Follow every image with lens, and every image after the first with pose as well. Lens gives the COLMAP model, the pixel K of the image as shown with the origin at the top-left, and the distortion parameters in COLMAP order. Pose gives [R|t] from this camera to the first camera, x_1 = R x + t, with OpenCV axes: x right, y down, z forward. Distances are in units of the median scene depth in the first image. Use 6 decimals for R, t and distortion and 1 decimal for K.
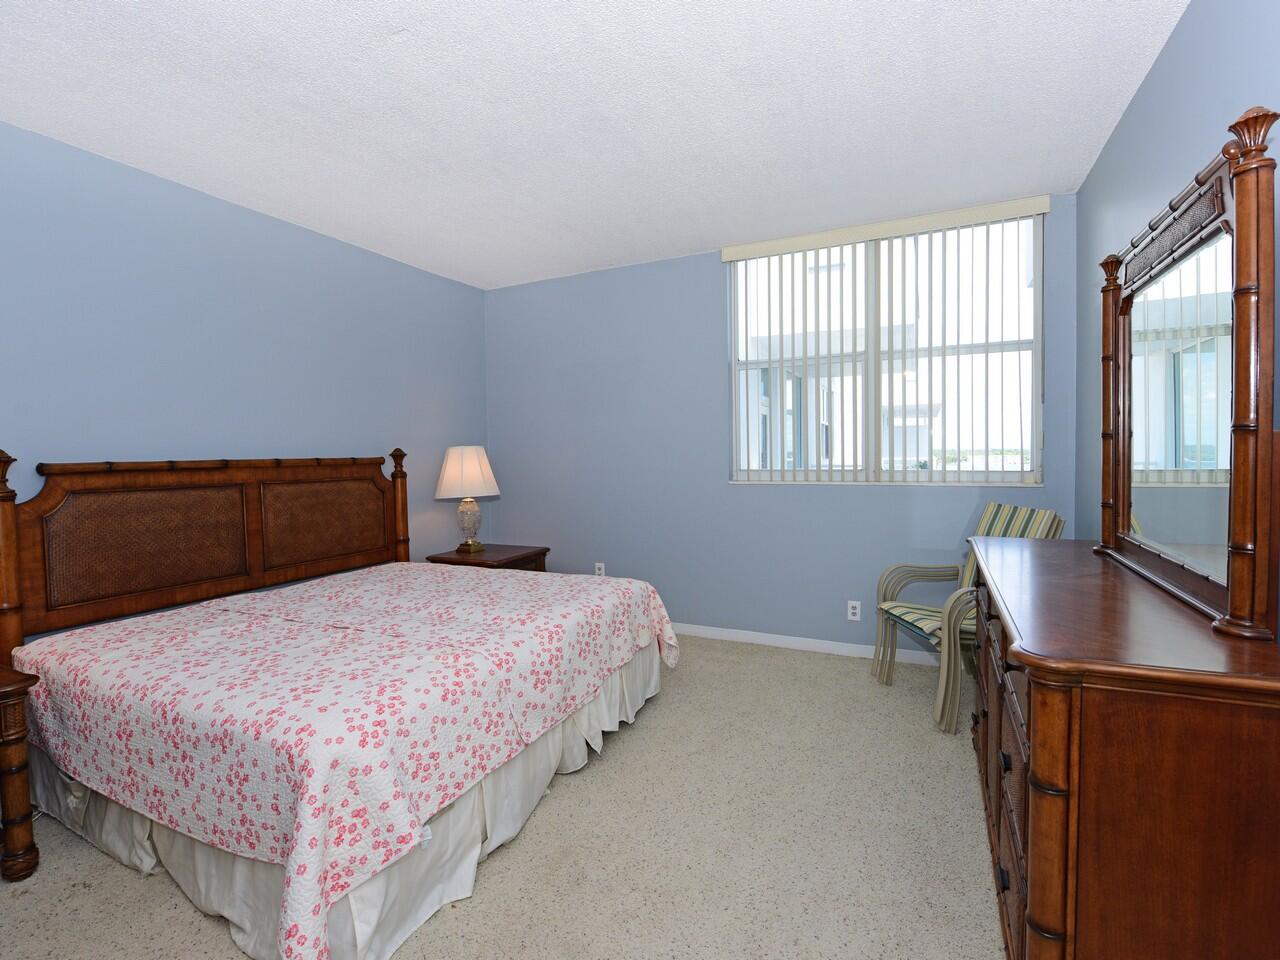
lens RADIAL K [[565.0, 0, 644.8], [0, 565.0, 467.5], [0, 0, 1]] dist [-0.014568, -0.000135]
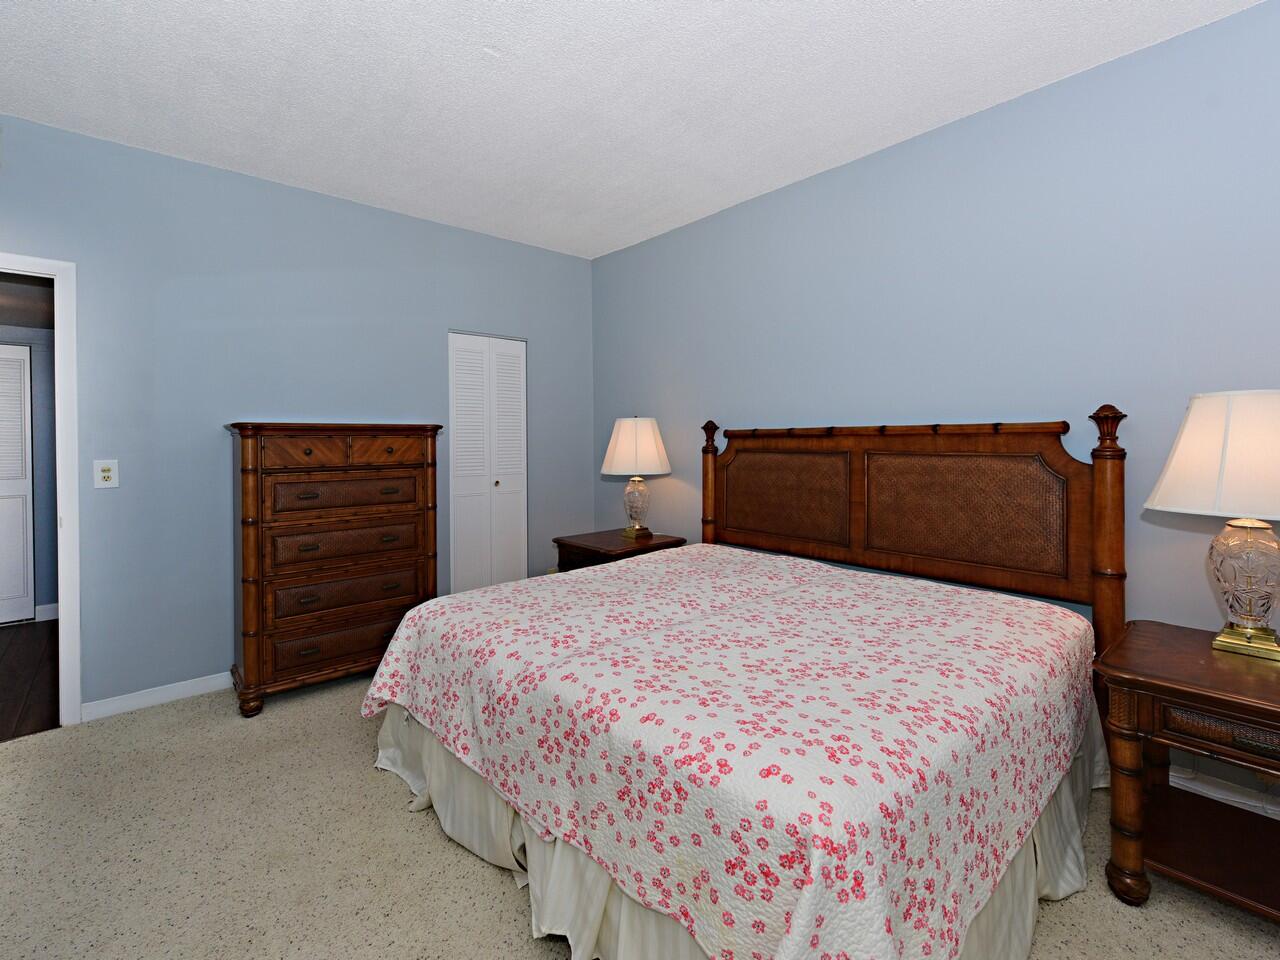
lens RADIAL K [[565.0, 0, 644.8], [0, 565.0, 467.5], [0, 0, 1]] dist [-0.014568, -0.000135]
pose [[-0.362943, 0.062898, -0.929686, 0.292577], [-0.011293, 0.997349, 0.071885, -0.009397], [0.931743, 0.036589, -0.361270, 0.983283]]
